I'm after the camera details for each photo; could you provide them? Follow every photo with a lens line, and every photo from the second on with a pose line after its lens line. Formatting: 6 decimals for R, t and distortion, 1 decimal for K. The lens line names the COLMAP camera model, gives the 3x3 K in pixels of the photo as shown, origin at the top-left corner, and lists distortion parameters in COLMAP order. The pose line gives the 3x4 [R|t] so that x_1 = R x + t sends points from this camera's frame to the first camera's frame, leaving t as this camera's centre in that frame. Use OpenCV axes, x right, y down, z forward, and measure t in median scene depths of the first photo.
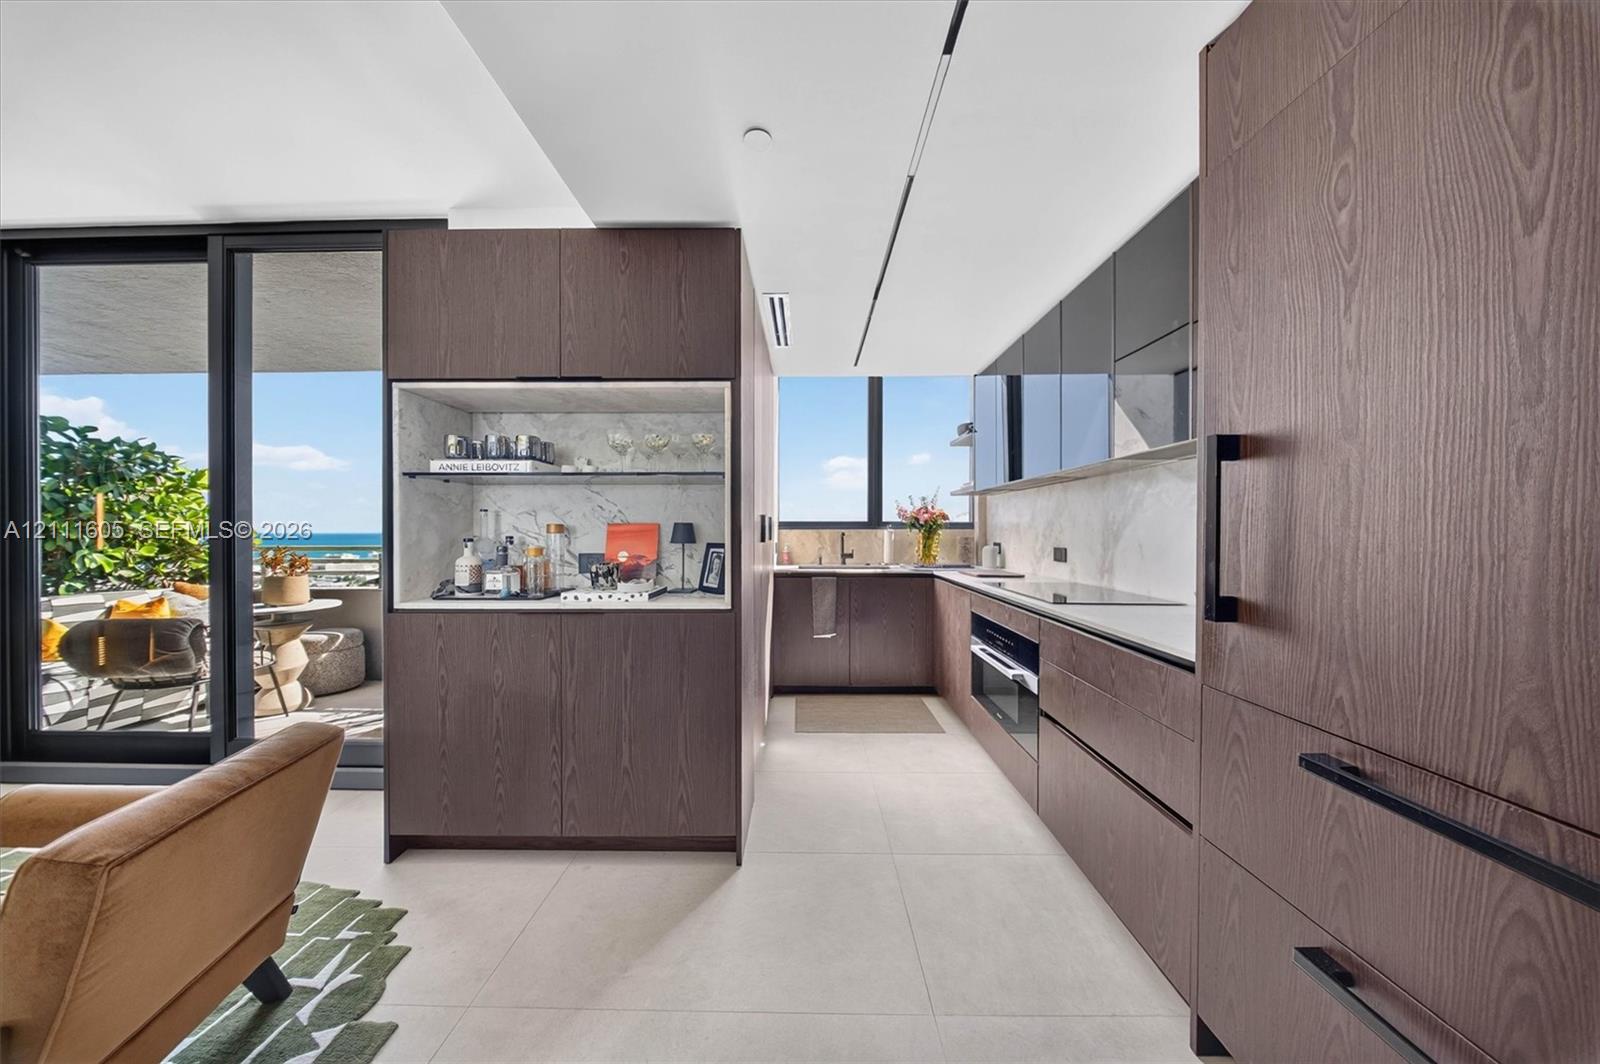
lens RADIAL K [[474.5, 0, 803.3], [0, 474.5, 527.2], [0, 0, 1]] dist [-0.002221, -0.000337]
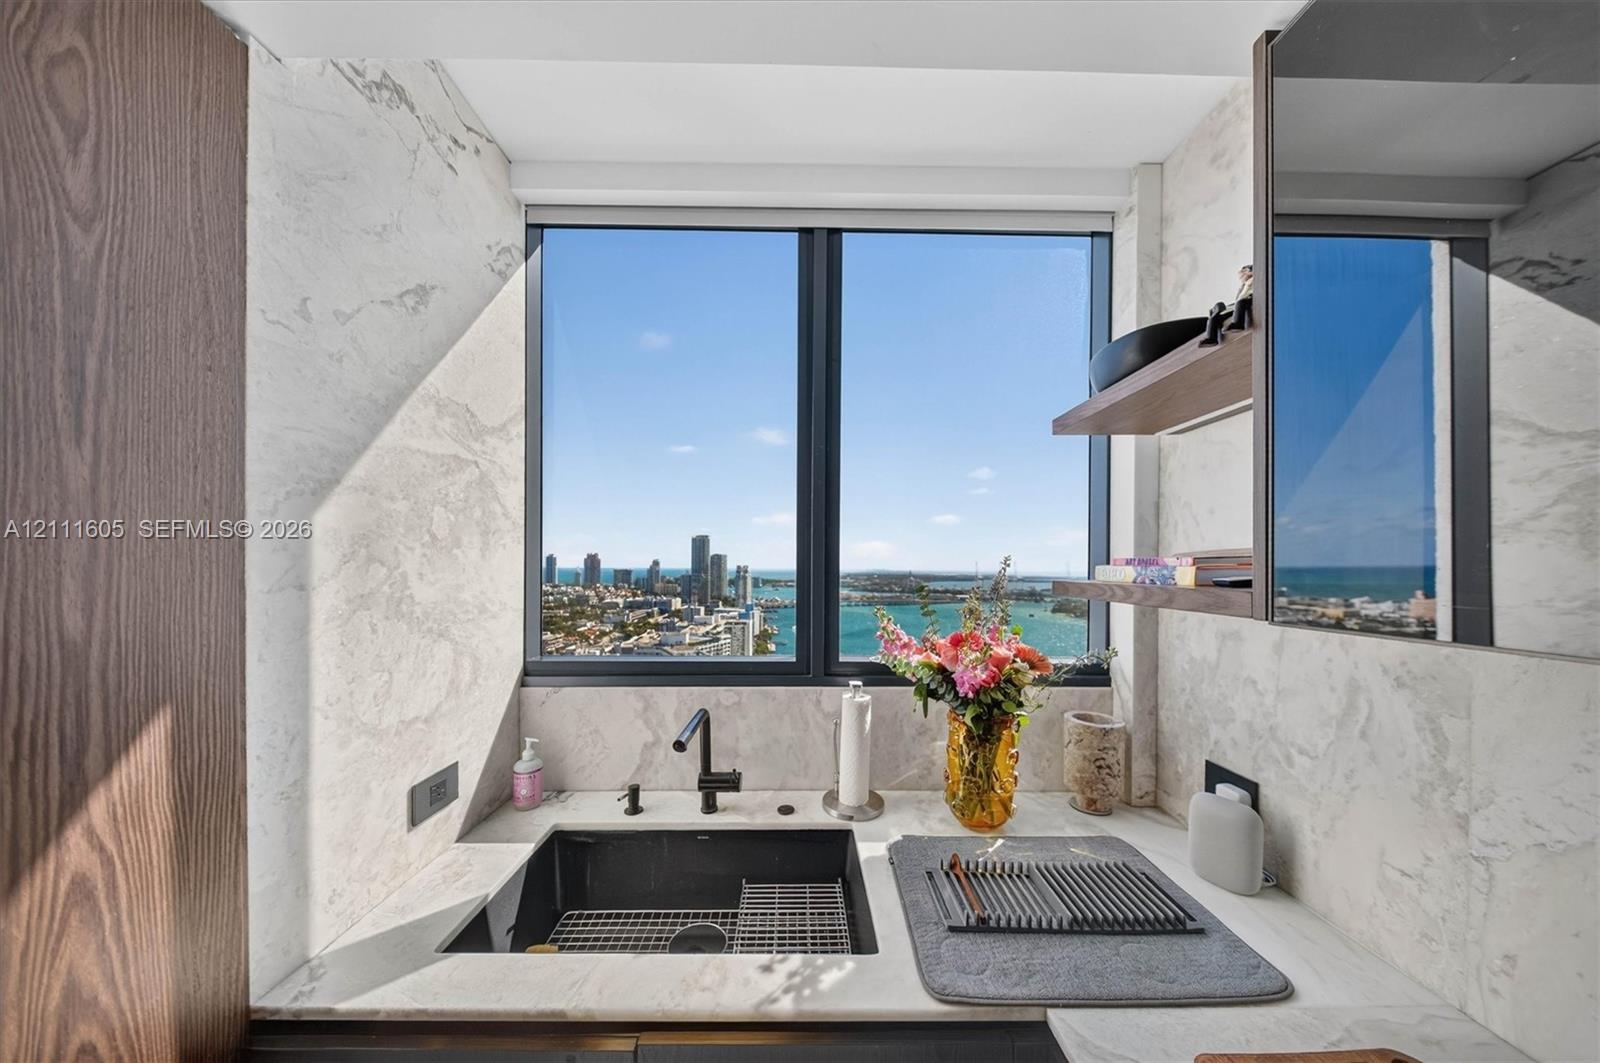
lens RADIAL K [[474.5, 0, 808.3], [0, 474.5, 557.0], [0, 0, 1]] dist [-0.002221, -0.000337]
pose [[0.999892, 0.006958, 0.012924, 0.148308], [-0.006916, 0.999971, -0.003333, -0.089456], [-0.012947, 0.003243, 0.999911, 0.702532]]
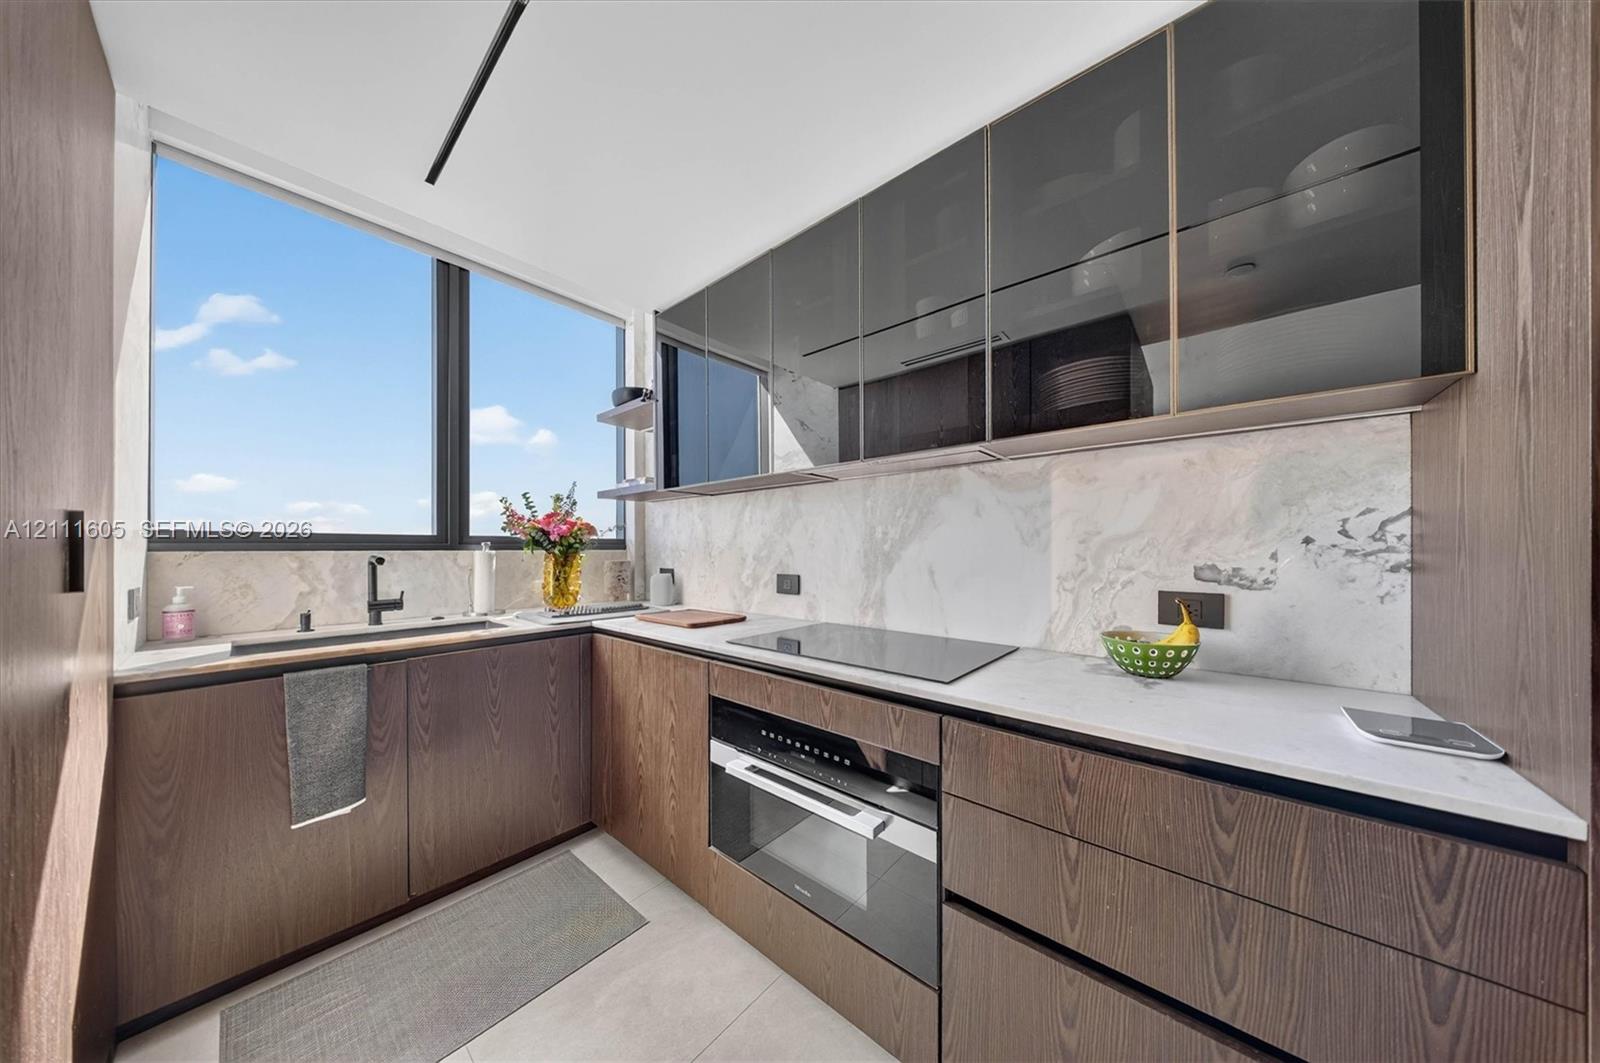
lens RADIAL K [[474.5, 0, 812.1], [0, 474.5, 549.1], [0, 0, 1]] dist [-0.002221, -0.000337]
pose [[0.637514, -0.004085, 0.770428, -0.002817], [-0.001567, 0.999977, 0.006599, -0.001105], [-0.770437, -0.005414, 0.637493, 0.365203]]
